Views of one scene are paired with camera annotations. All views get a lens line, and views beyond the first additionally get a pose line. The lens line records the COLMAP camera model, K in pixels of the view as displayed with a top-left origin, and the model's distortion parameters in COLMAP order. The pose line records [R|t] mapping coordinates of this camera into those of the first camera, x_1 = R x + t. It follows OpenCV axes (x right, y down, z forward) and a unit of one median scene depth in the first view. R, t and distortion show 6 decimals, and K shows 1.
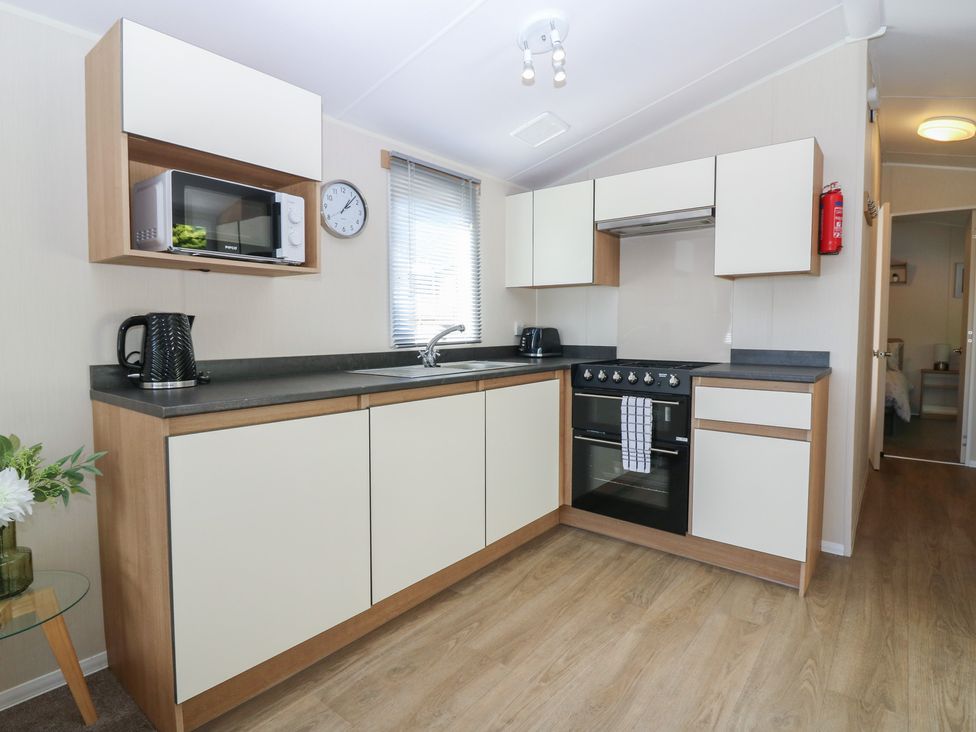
lens RADIAL K [[521.0, 0, 492.9], [0, 521.0, 354.7], [0, 0, 1]] dist [0.000597, -0.010602]
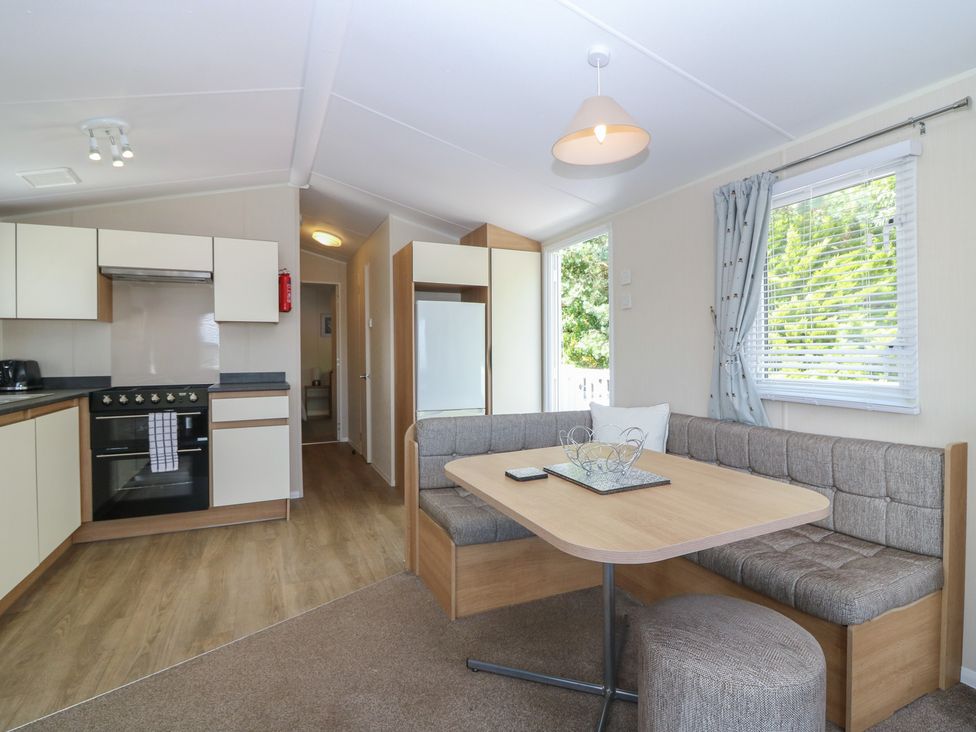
lens RADIAL K [[505.8, 0, 502.7], [0, 505.8, 357.2], [0, 0, 1]] dist [-0.000363, -0.012724]
pose [[0.449127, -0.010035, 0.893412, -0.456077], [0.059014, 0.998087, -0.018456, 0.017451], [-0.891517, 0.061013, 0.448860, -0.307703]]
